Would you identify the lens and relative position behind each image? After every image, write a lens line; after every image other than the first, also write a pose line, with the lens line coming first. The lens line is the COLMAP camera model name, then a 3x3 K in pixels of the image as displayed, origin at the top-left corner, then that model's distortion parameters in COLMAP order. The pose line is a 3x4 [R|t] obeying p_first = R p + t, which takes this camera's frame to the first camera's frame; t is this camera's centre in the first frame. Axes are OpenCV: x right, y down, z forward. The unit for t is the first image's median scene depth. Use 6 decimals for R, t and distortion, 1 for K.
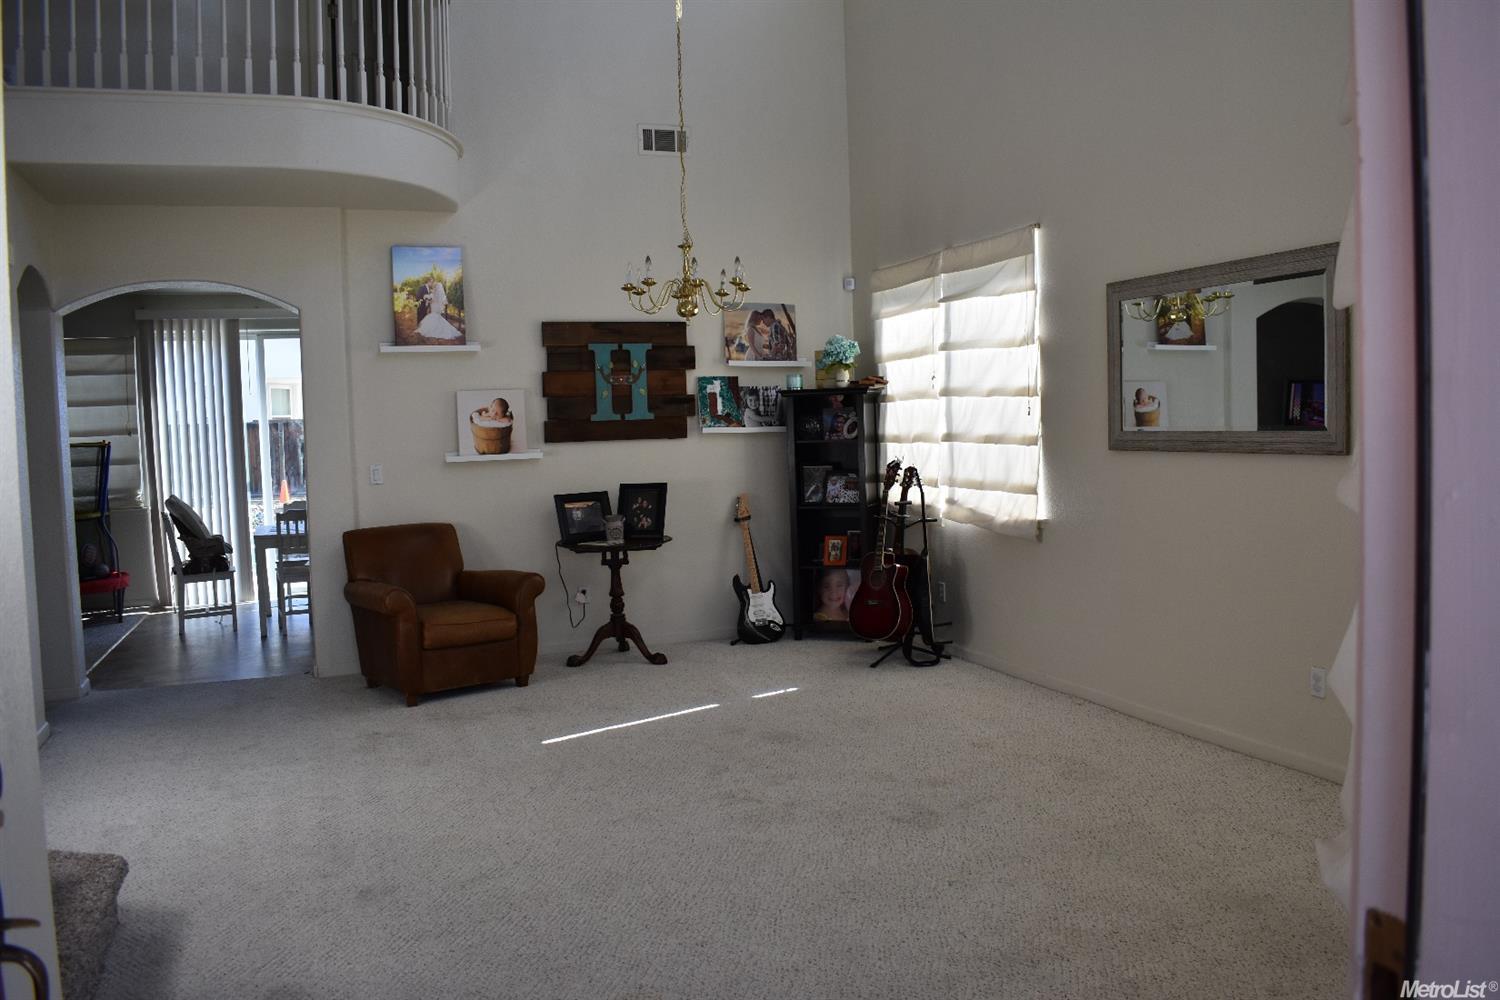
lens RADIAL K [[1164.2, 0, 750.0], [0, 1164.2, 500.0], [0, 0, 1]] dist [-0.081230, -0.039242]
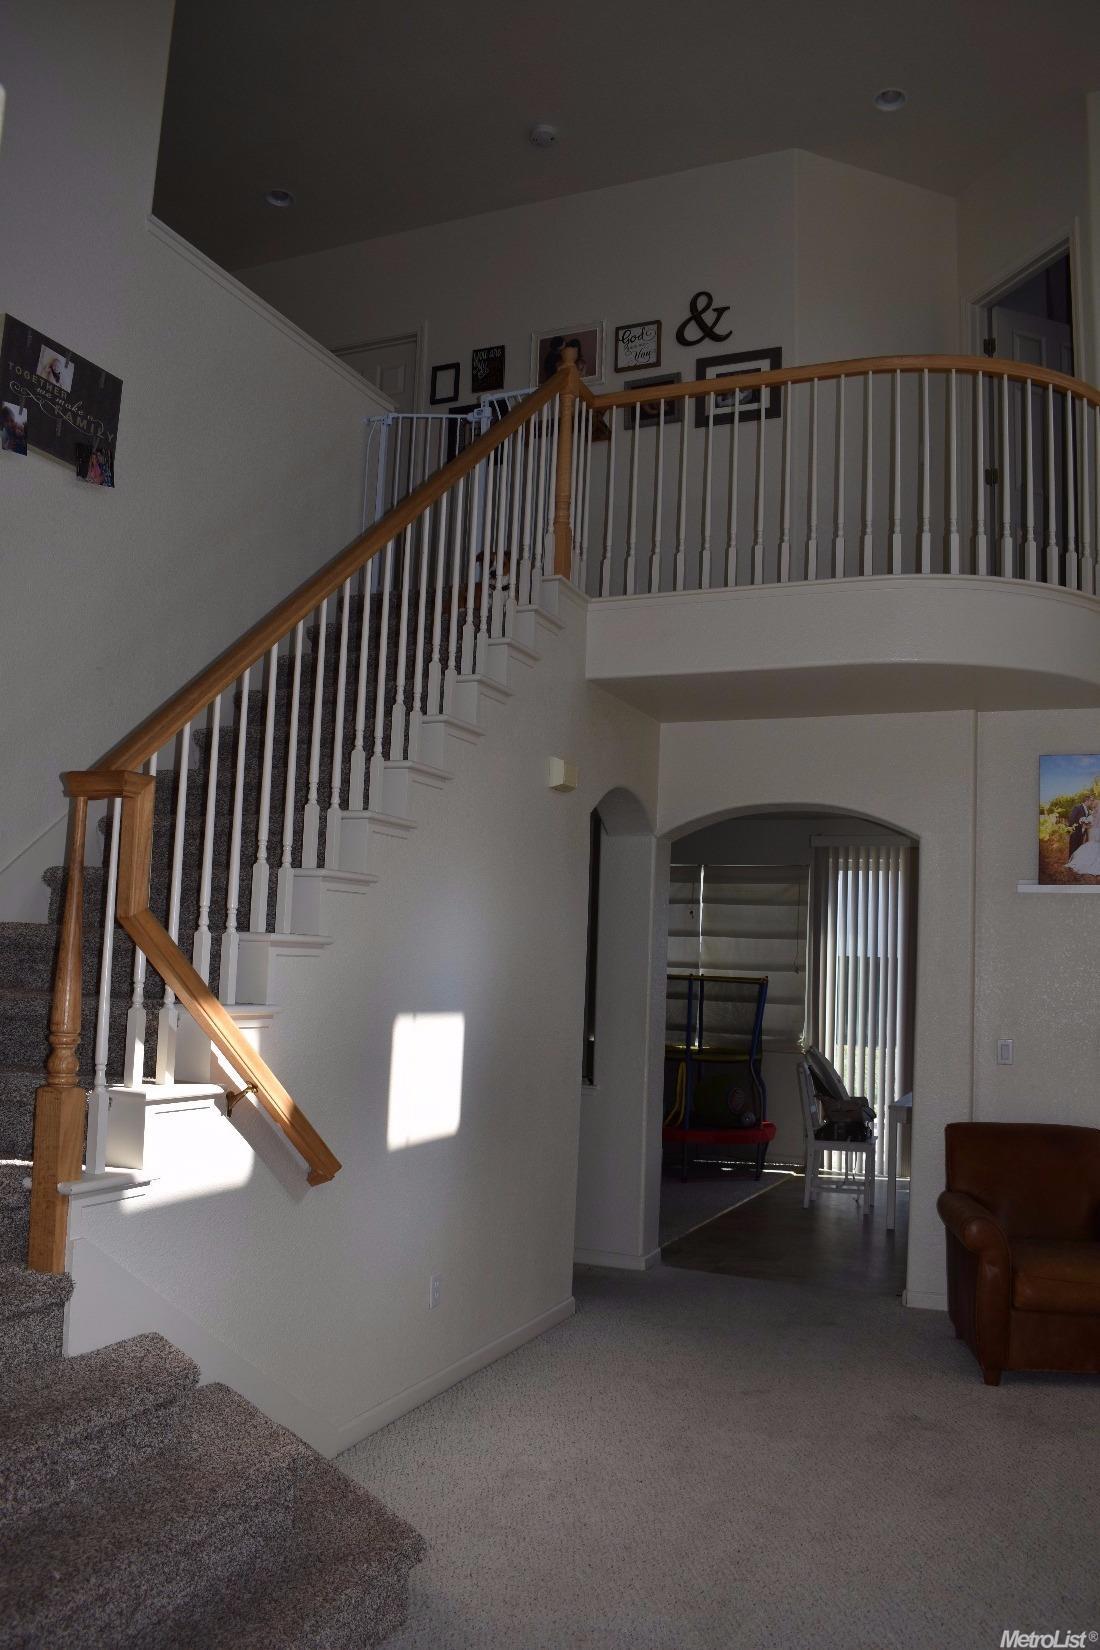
lens RADIAL K [[1280.7, 0, 550.0], [0, 1280.7, 825.0], [0, 0, 1]] dist [-0.081230, -0.039242]
pose [[0.713571, -0.012293, -0.700475, 0.046444], [-0.110628, 0.985325, -0.129988, -0.027589], [0.691793, 0.170248, 0.701739, 0.181887]]
